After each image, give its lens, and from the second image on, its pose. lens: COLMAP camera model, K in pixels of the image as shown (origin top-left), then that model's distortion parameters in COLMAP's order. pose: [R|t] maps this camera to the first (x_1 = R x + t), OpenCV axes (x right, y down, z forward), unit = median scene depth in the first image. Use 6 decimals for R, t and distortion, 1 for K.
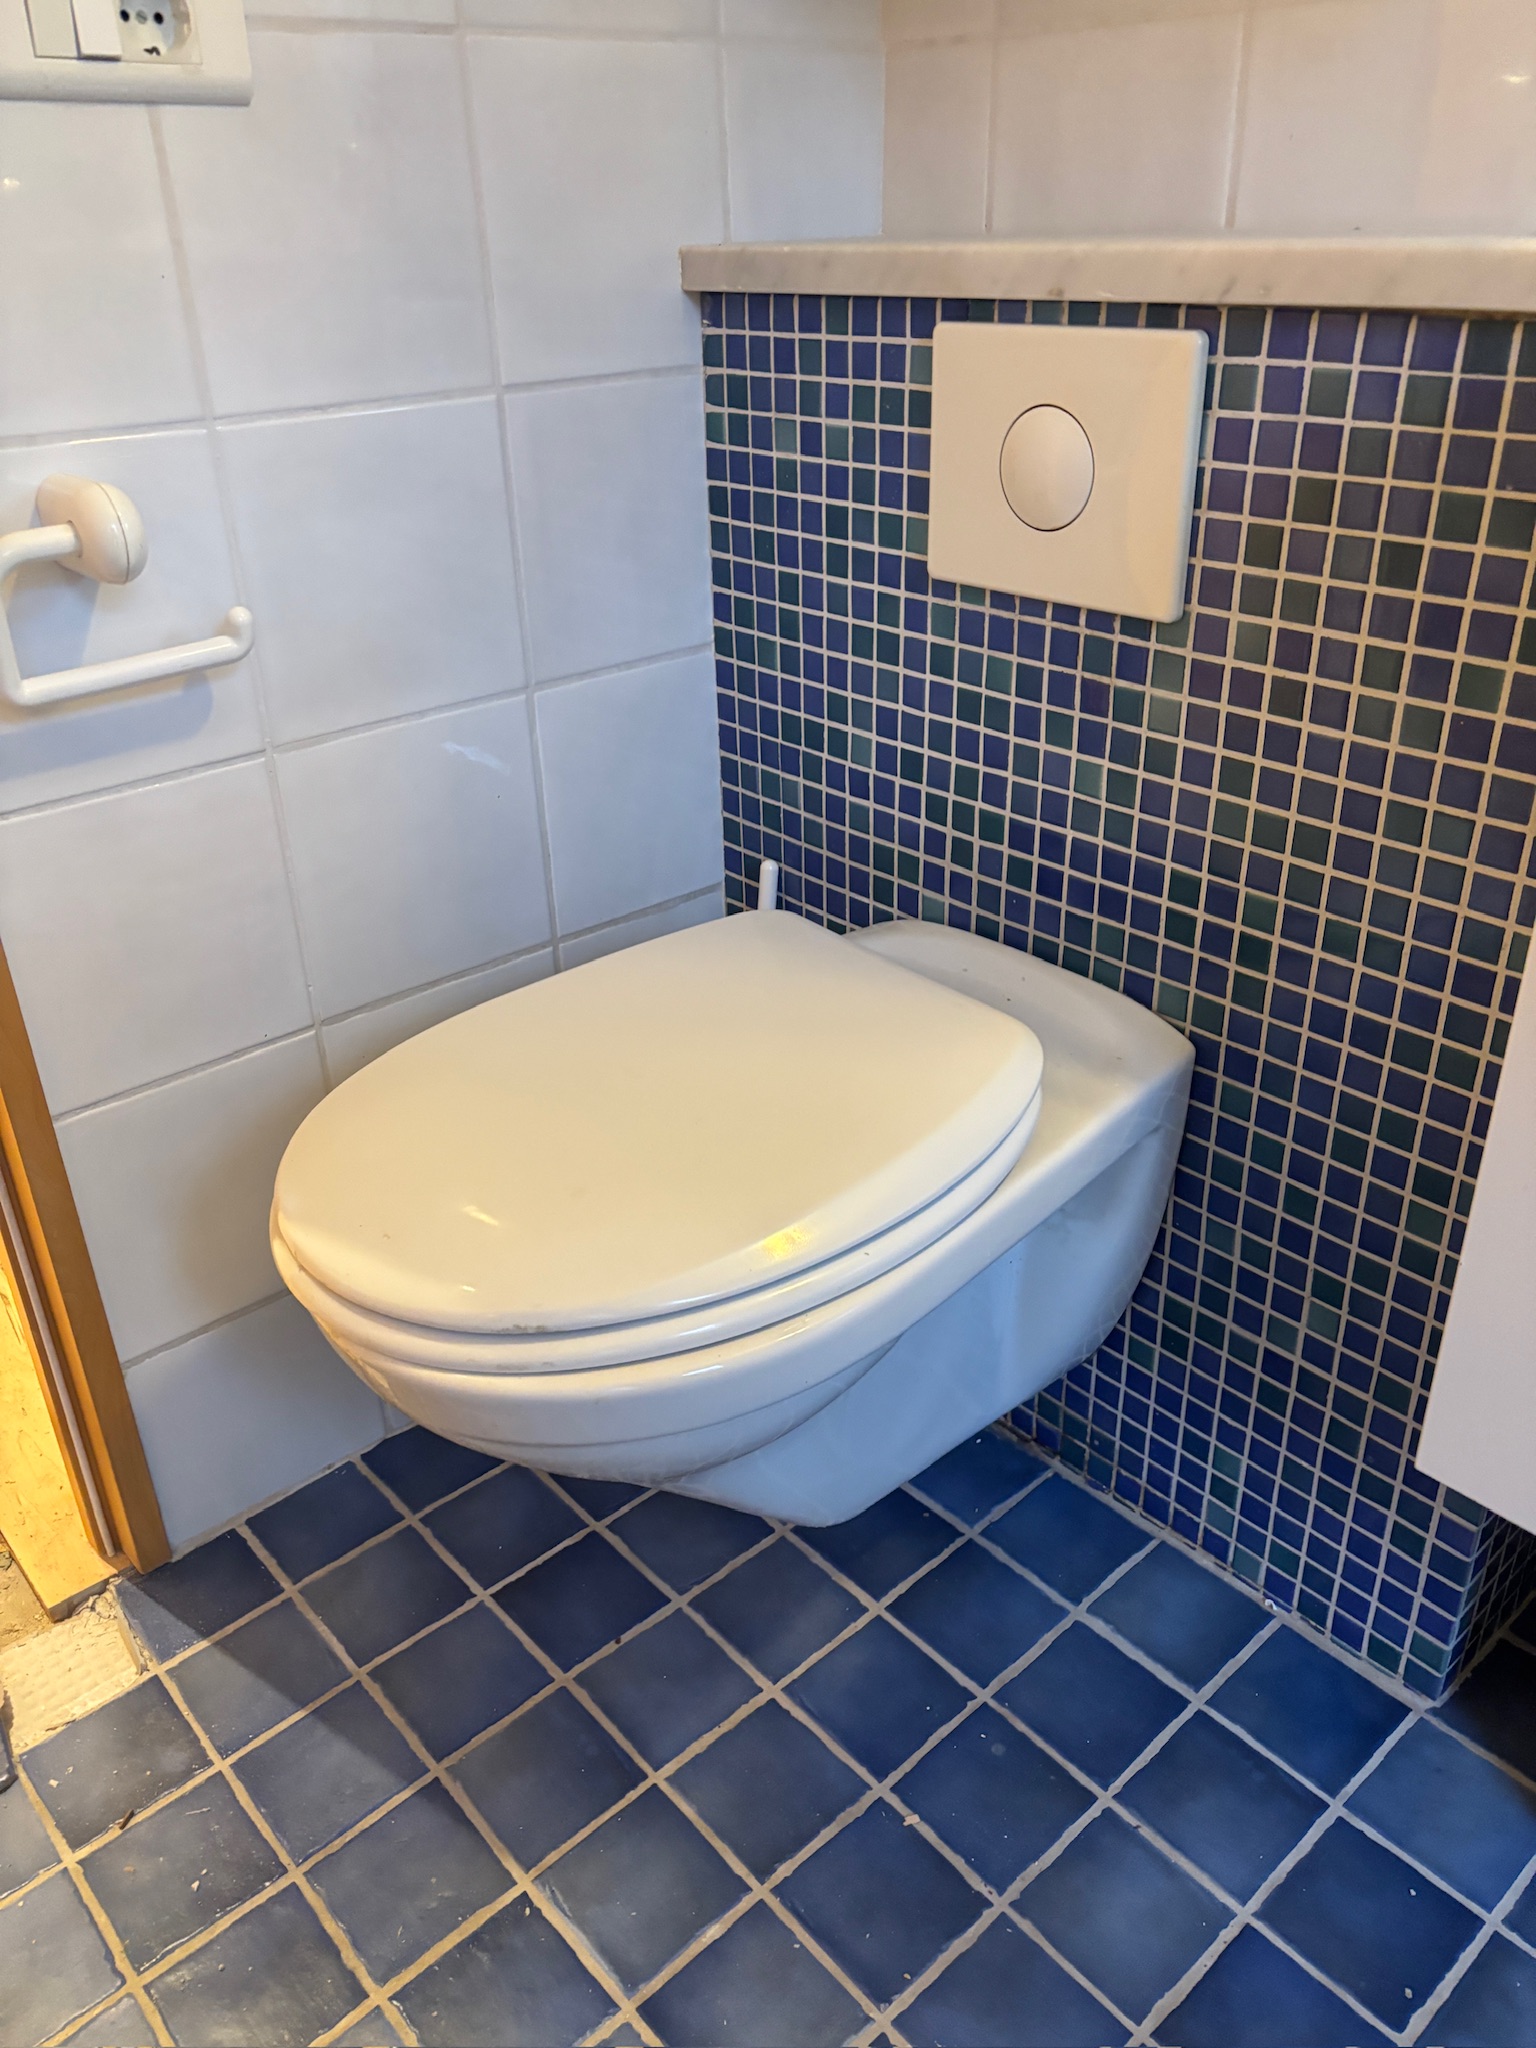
lens RADIAL K [[1567.4, 0, 778.3], [0, 1567.4, 1034.0], [0, 0, 1]] dist [0.035411, -0.029658]
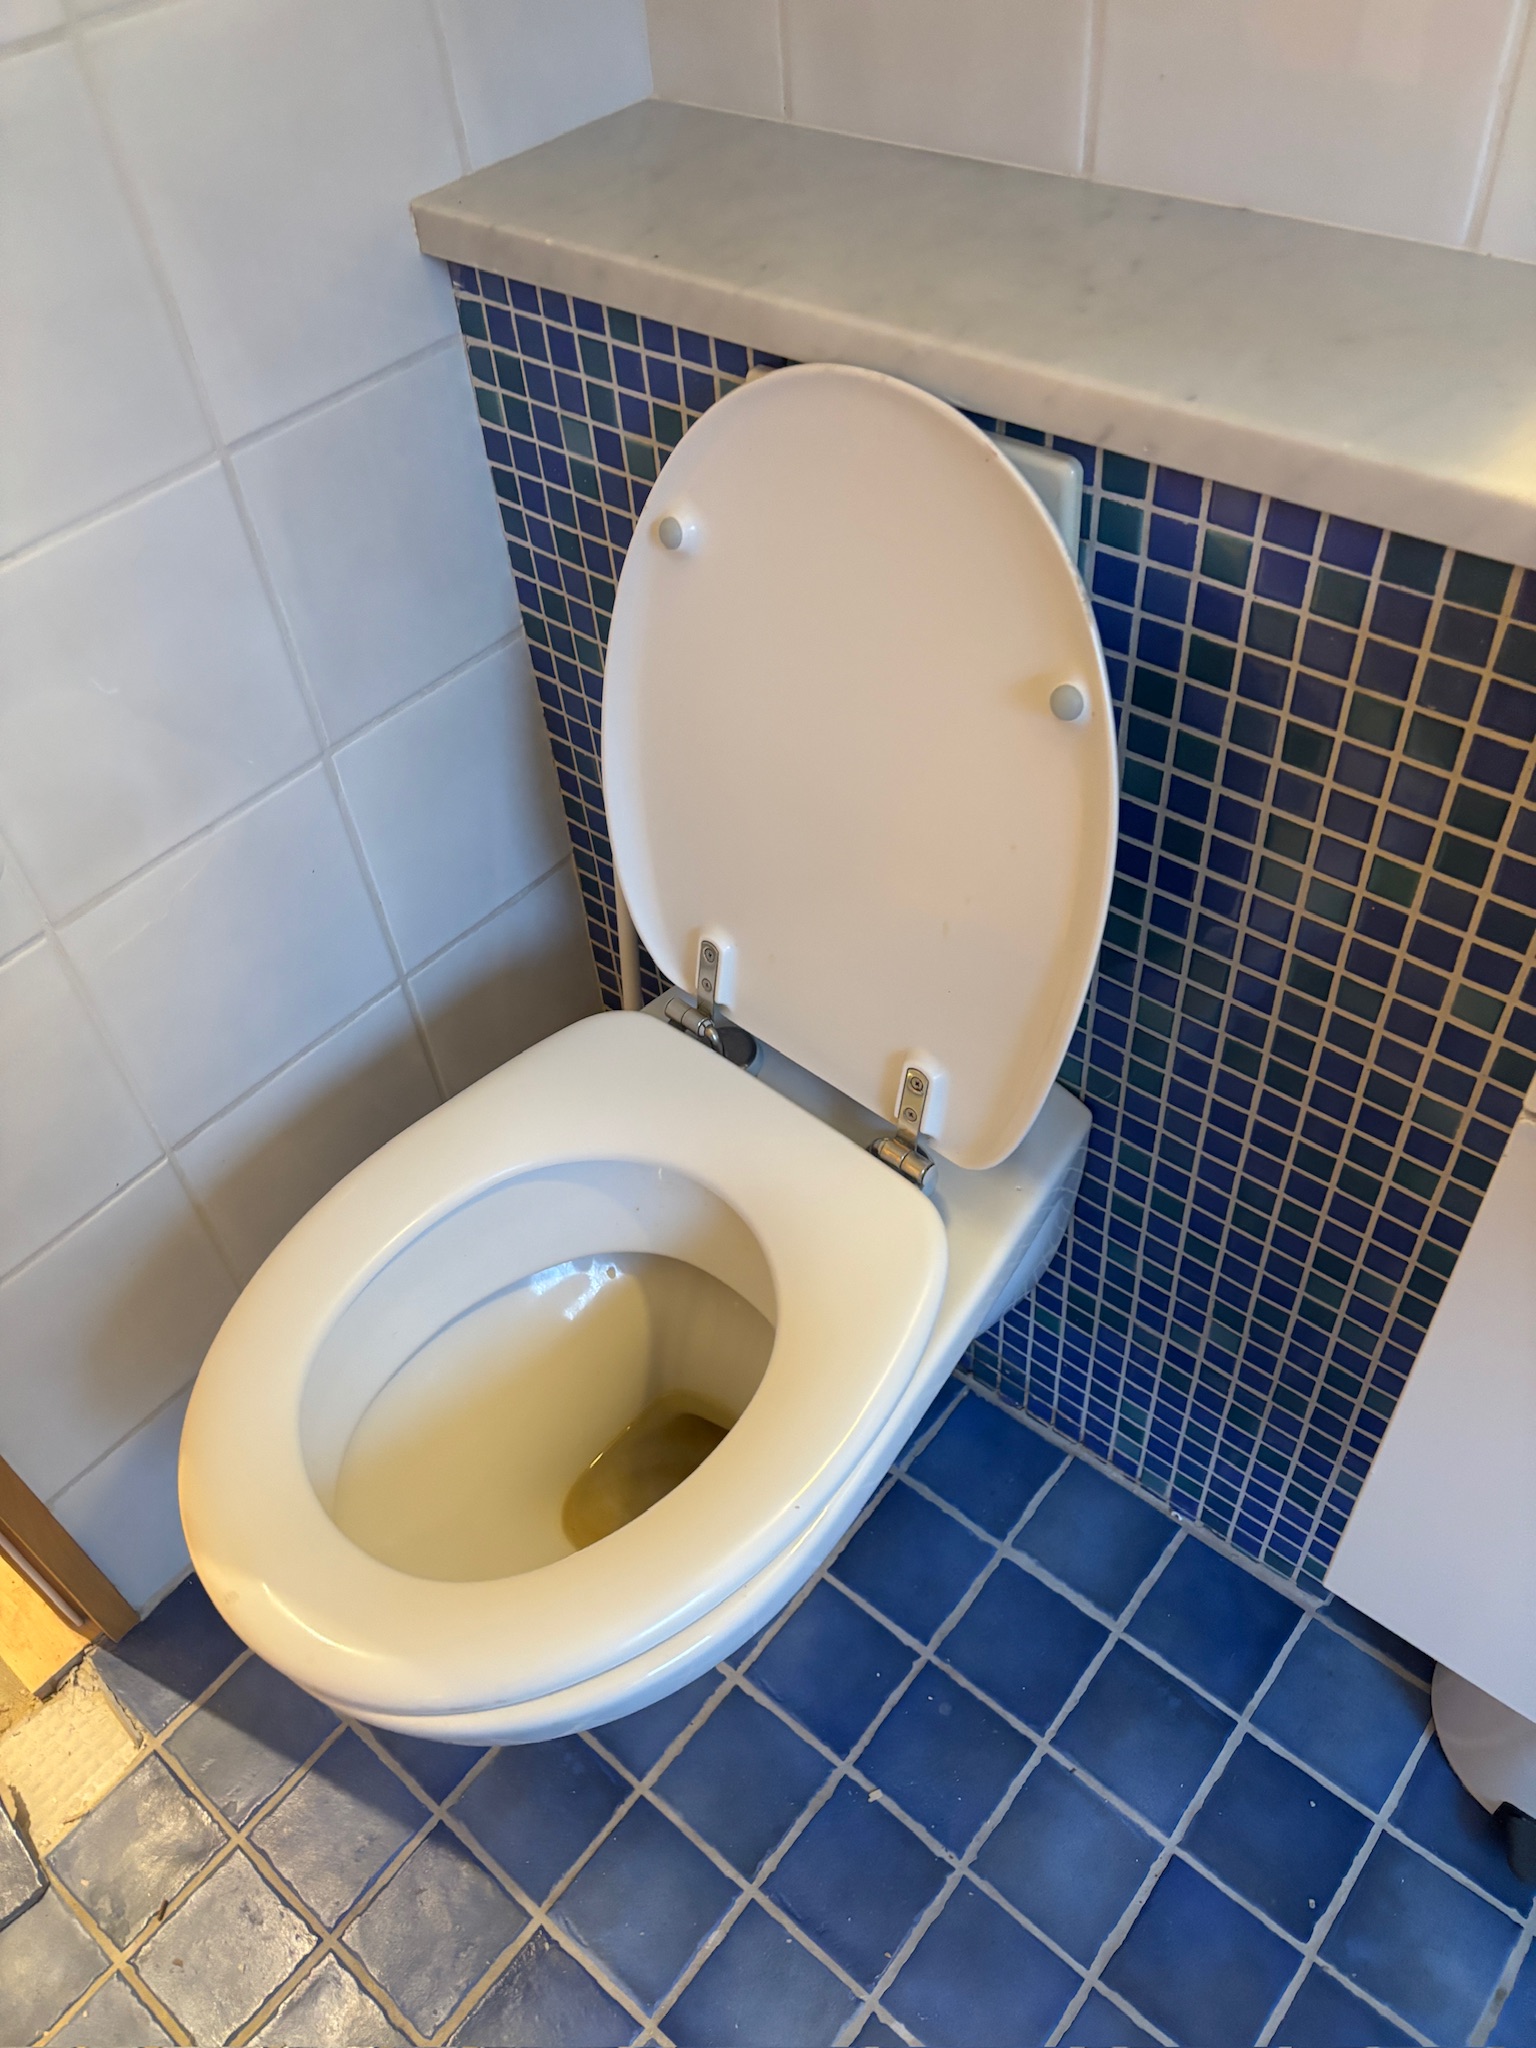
lens RADIAL K [[1567.4, 0, 770.3], [0, 1567.4, 1024.5], [0, 0, 1]] dist [0.035411, -0.029658]
pose [[0.989307, -0.132612, 0.060717, 0.014962], [0.107458, 0.944203, 0.311342, -0.358407], [-0.098617, -0.301488, 0.948356, 0.108481]]
